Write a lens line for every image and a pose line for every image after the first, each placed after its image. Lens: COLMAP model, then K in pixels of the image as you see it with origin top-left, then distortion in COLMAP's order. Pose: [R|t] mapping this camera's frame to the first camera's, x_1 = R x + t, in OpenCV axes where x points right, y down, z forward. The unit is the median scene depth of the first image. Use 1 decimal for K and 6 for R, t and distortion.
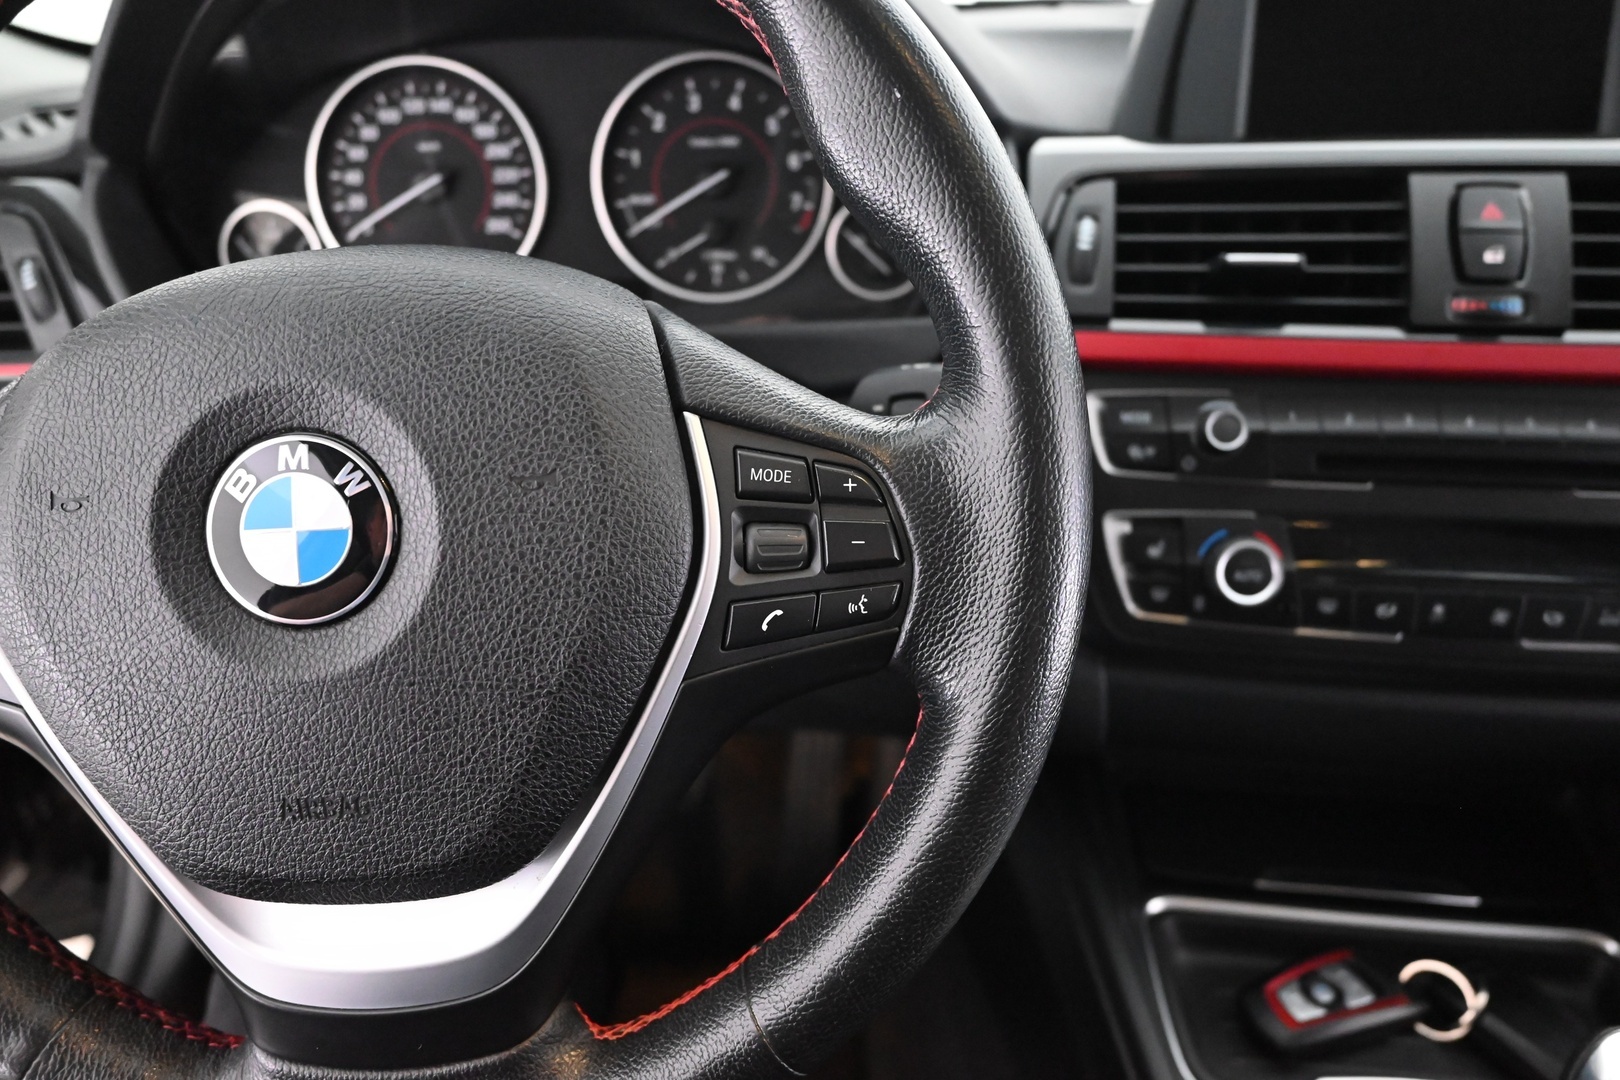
lens RADIAL K [[1158.8, 0, 810.0], [0, 1158.8, 540.0], [0, 0, 1]] dist [0.001470, 0.005057]
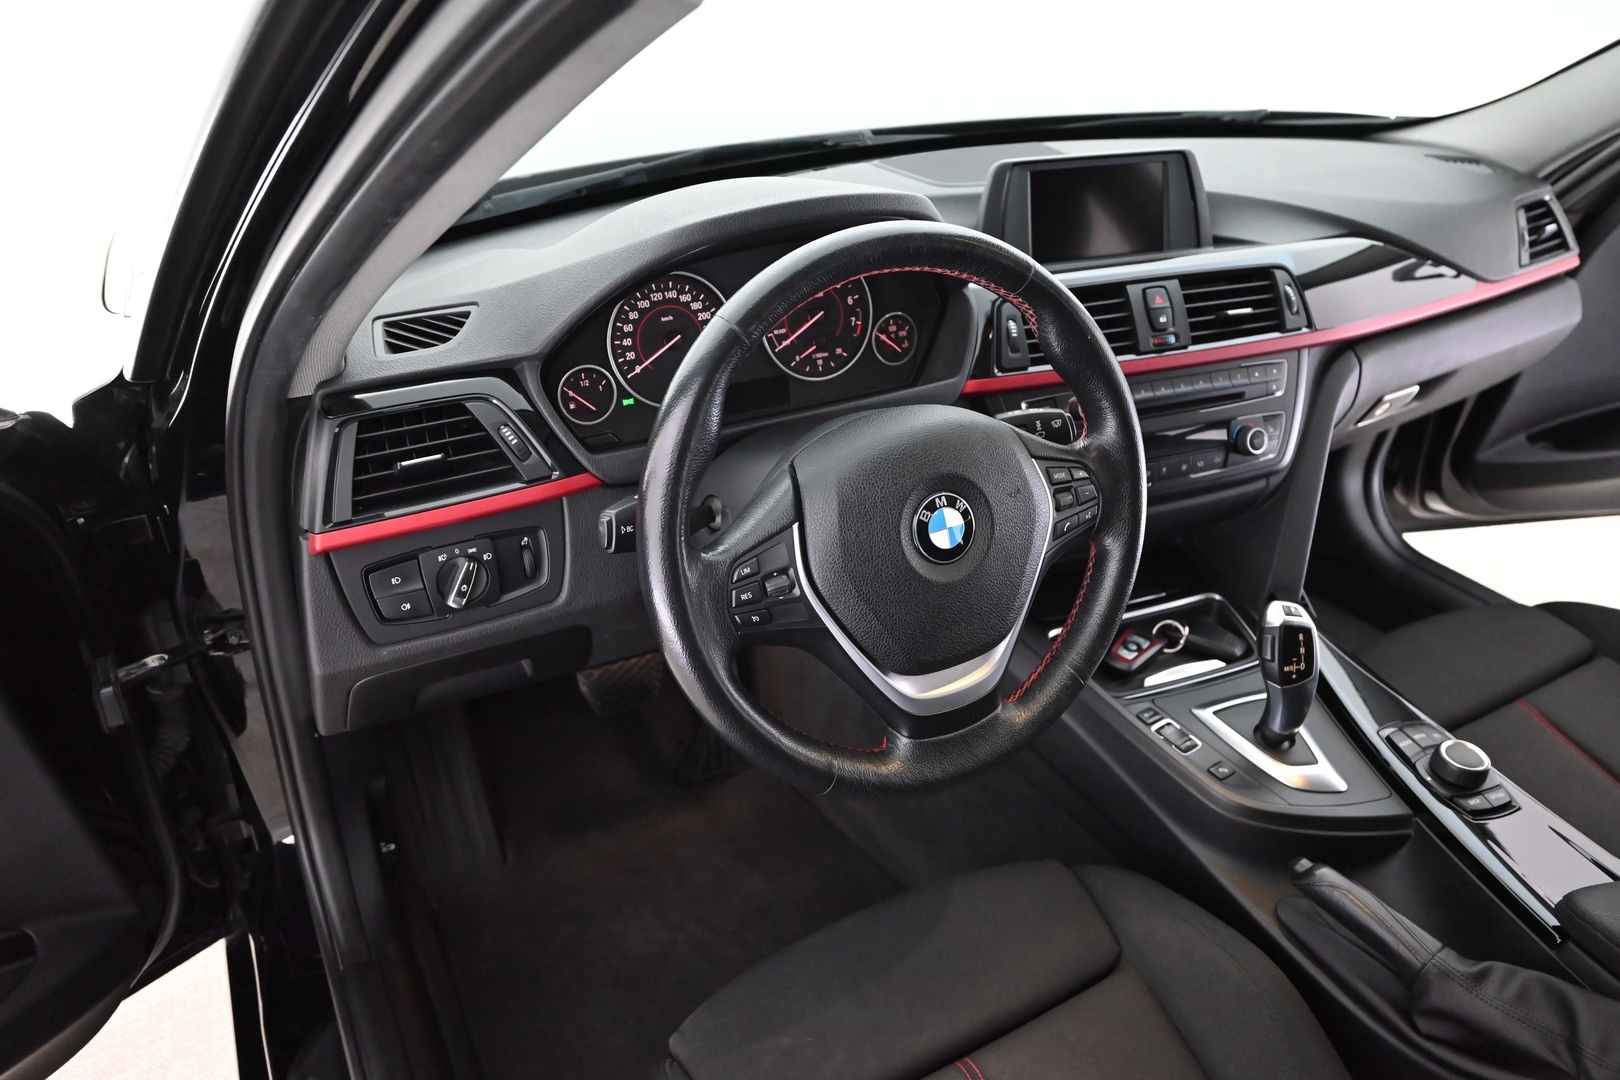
lens RADIAL K [[1158.8, 0, 810.0], [0, 1158.8, 540.0], [0, 0, 1]] dist [0.001470, 0.005057]
pose [[0.869652, -0.221027, 0.441420, -1.056188], [0.183199, 0.974814, 0.127182, -0.210886], [-0.458413, -0.029736, 0.888242, -0.705184]]
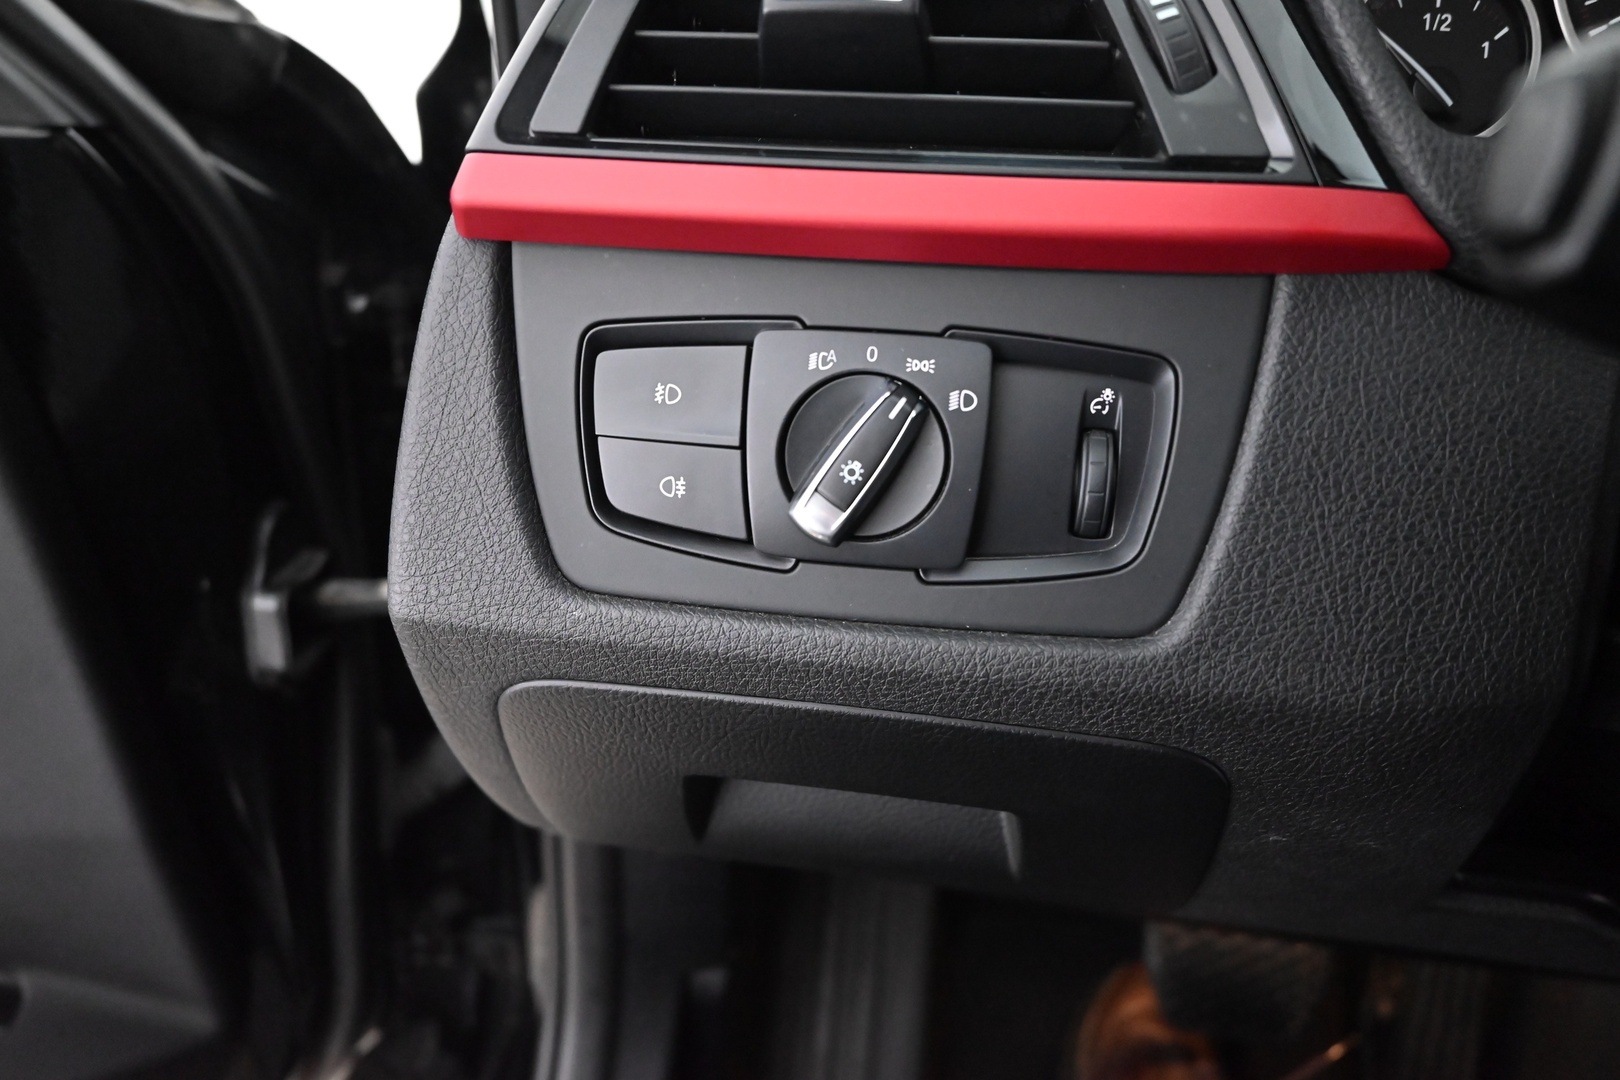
lens RADIAL K [[1158.8, 0, 810.0], [0, 1158.8, 540.0], [0, 0, 1]] dist [0.001470, 0.005057]
pose [[0.993329, 0.090607, -0.071323, -0.747274], [-0.096635, 0.991583, -0.086165, 0.050341], [0.062916, 0.092482, 0.993725, 0.525777]]
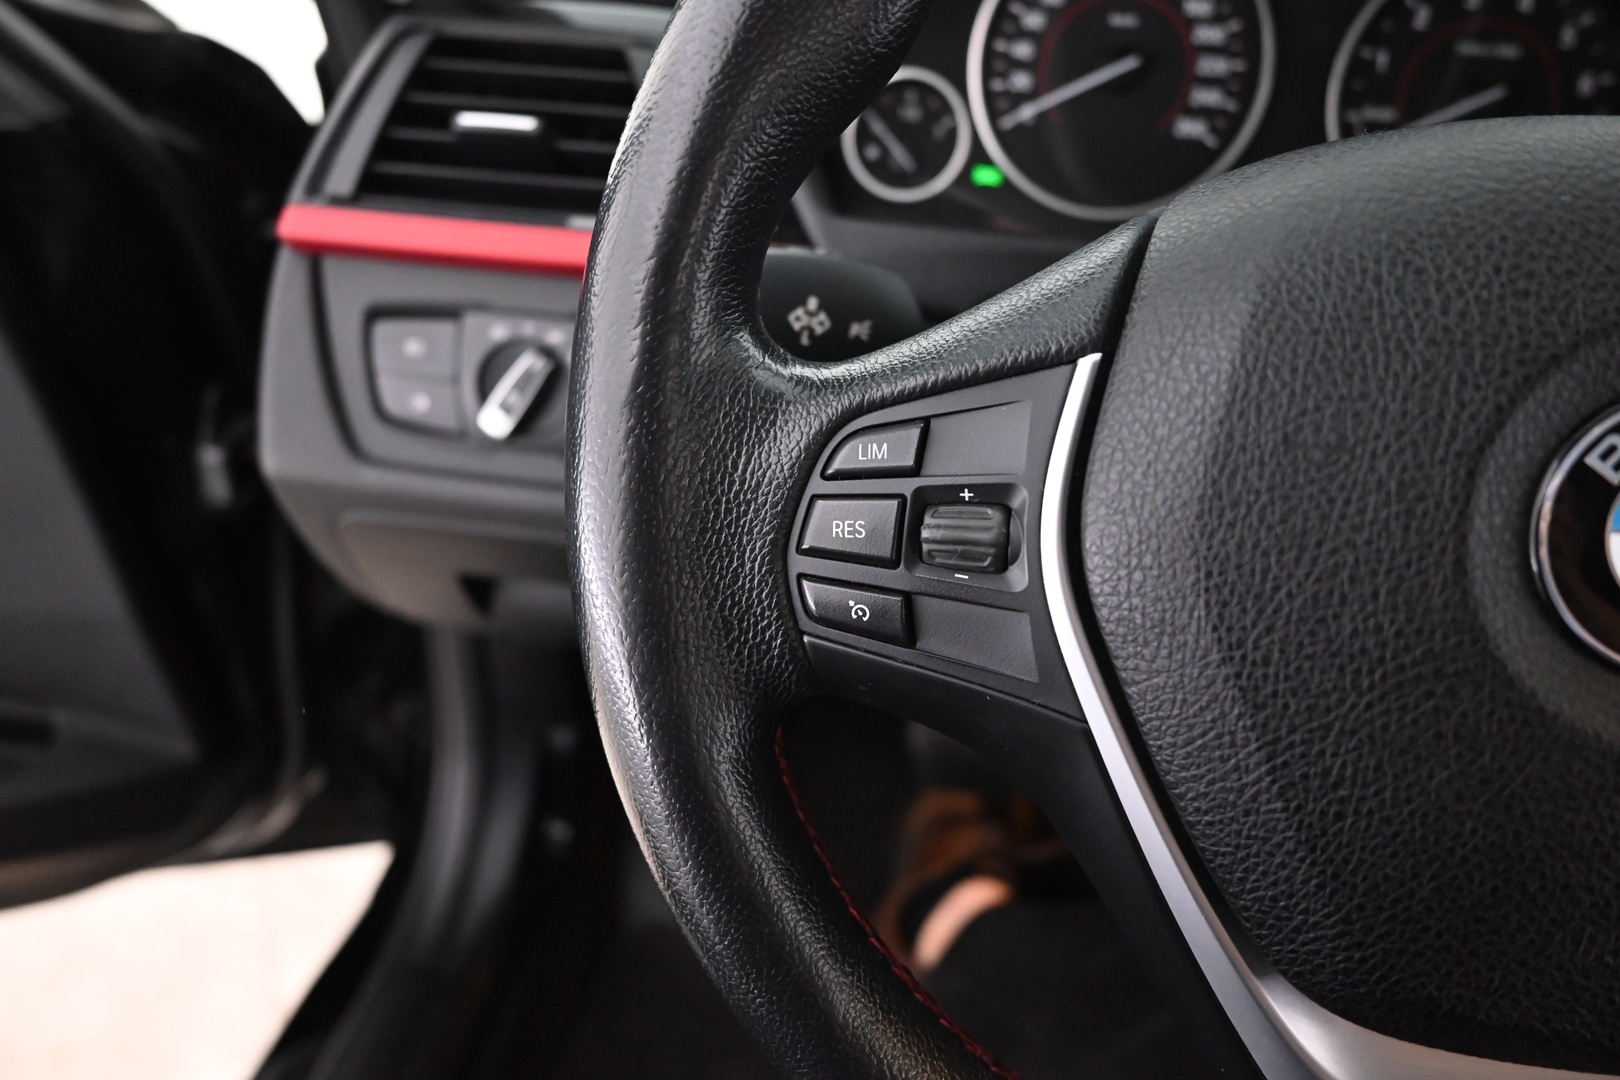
lens RADIAL K [[1158.8, 0, 810.0], [0, 1158.8, 540.0], [0, 0, 1]] dist [0.001470, 0.005057]
pose [[0.990480, 0.126195, -0.055001, -0.489255], [-0.123566, 0.991134, 0.048839, 0.012240], [0.060677, -0.041578, 0.997291, 0.164742]]
